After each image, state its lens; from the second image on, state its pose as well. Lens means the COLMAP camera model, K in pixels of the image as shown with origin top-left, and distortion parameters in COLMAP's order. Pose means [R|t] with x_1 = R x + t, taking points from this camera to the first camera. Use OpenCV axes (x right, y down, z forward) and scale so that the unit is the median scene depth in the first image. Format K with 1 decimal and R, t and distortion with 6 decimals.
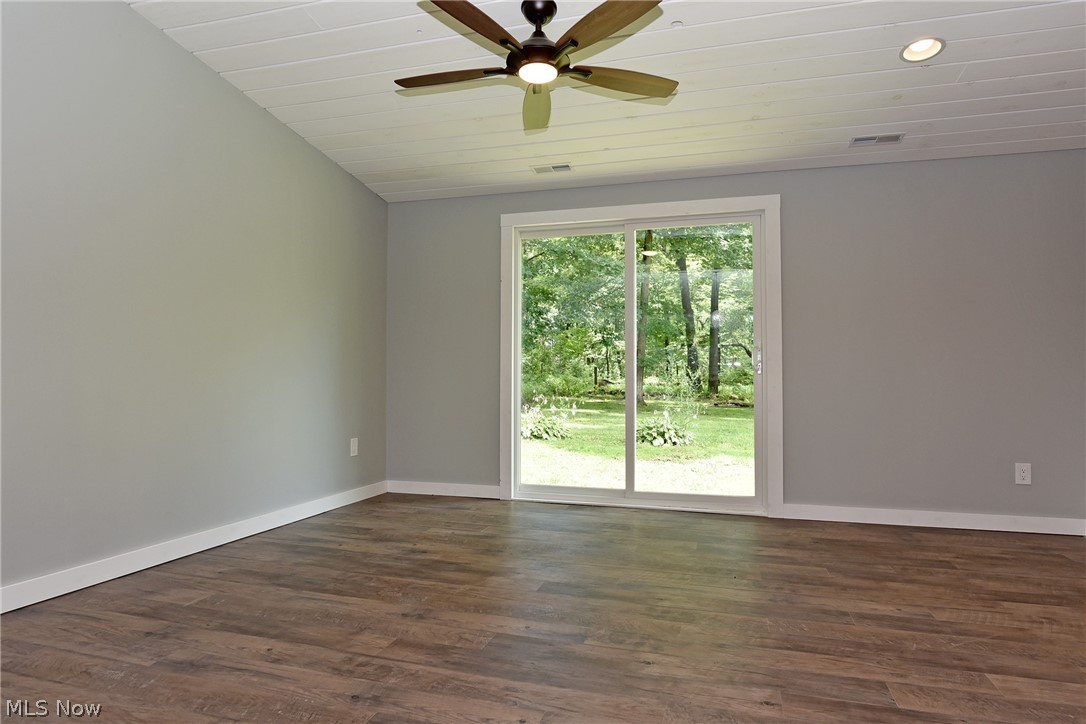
lens RADIAL K [[624.9, 0, 540.6], [0, 624.9, 363.8], [0, 0, 1]] dist [-0.041286, 0.017327]
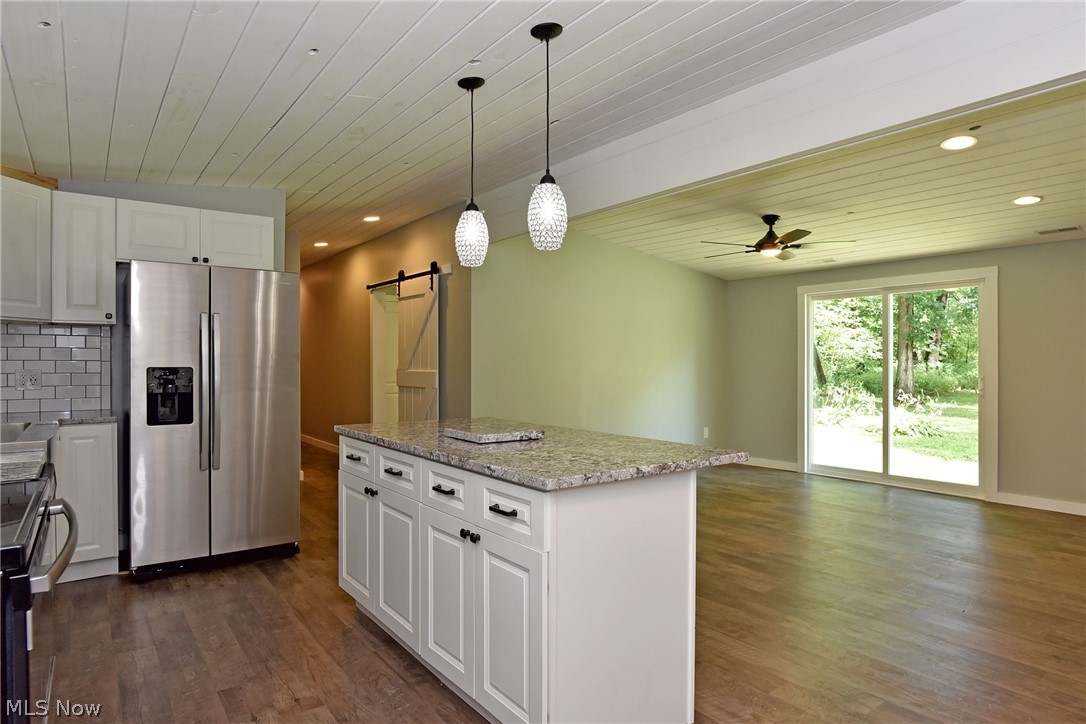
lens RADIAL K [[624.9, 0, 540.6], [0, 624.9, 363.8], [0, 0, 1]] dist [-0.041286, 0.017327]
pose [[0.803891, -0.003953, -0.594763, 0.614729], [0.018495, 0.999660, 0.018354, -0.165701], [0.594489, -0.025754, 0.803692, -1.105113]]
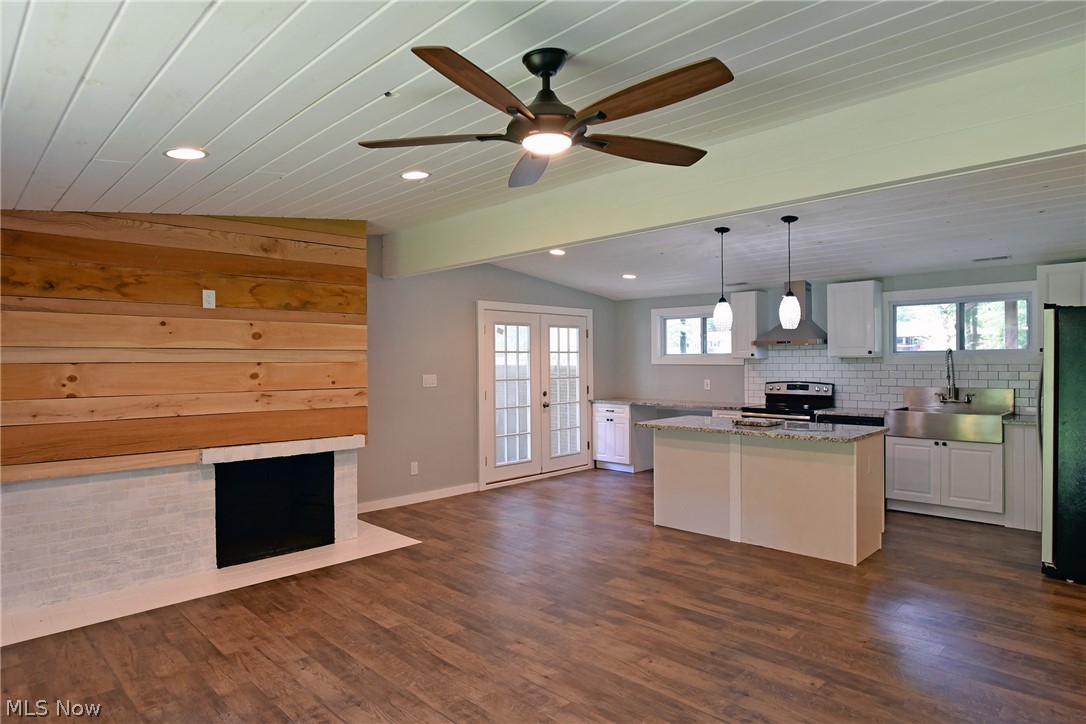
lens RADIAL K [[624.9, 0, 540.6], [0, 624.9, 363.8], [0, 0, 1]] dist [-0.041286, 0.017327]
pose [[-0.881595, 0.000500, 0.472006, -0.390521], [-0.009350, 0.999785, -0.018523, -0.177841], [-0.471914, -0.020743, -0.881401, 1.778868]]
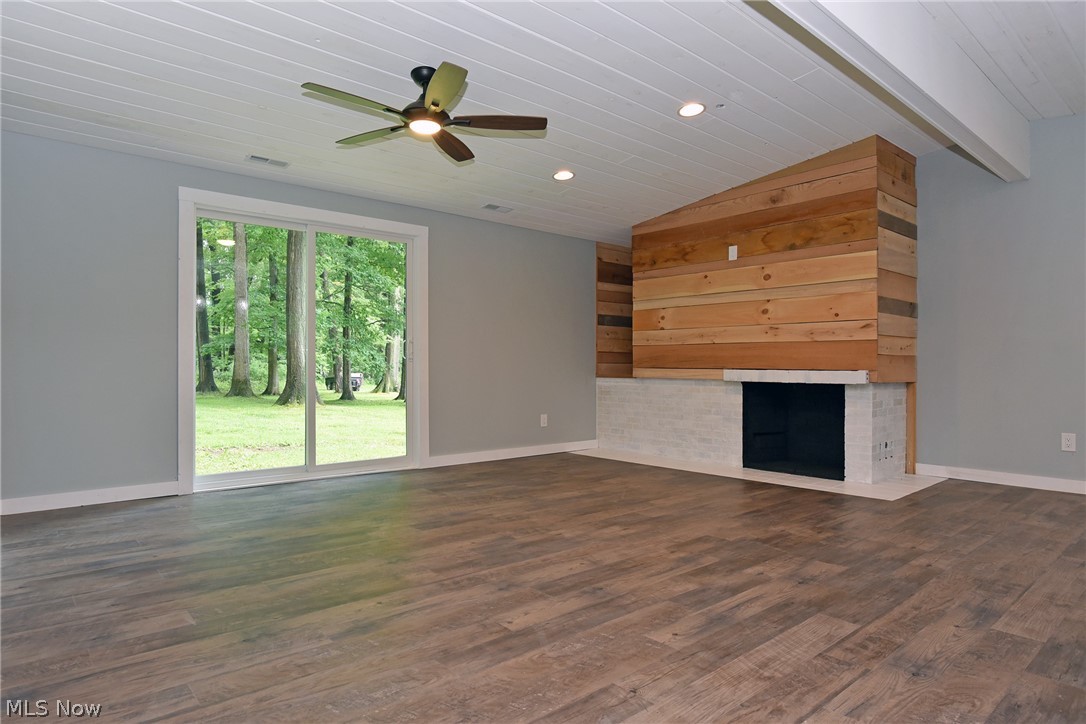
lens RADIAL K [[624.9, 0, 540.6], [0, 624.9, 363.8], [0, 0, 1]] dist [-0.041286, 0.017327]
pose [[0.538417, -0.000513, 0.842679, -0.994496], [-0.022439, 0.999636, 0.014946, -0.006618], [-0.842380, -0.026956, 0.538209, 0.104581]]
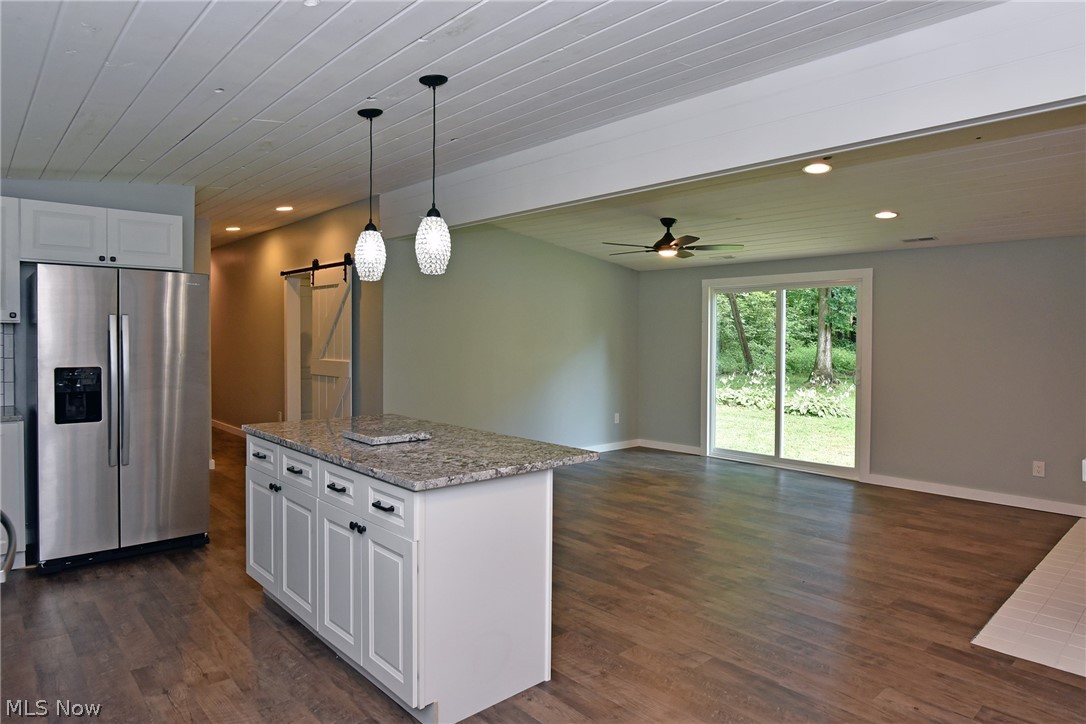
lens RADIAL K [[649.6, 0, 536.8], [0, 649.6, 348.7], [0, 0, 1]] dist [-0.039016, 0.013840]
pose [[0.857569, 0.009808, -0.514276, 0.792814], [0.010270, 0.999292, 0.036183, -0.232728], [0.514267, -0.036311, 0.856861, -1.205814]]
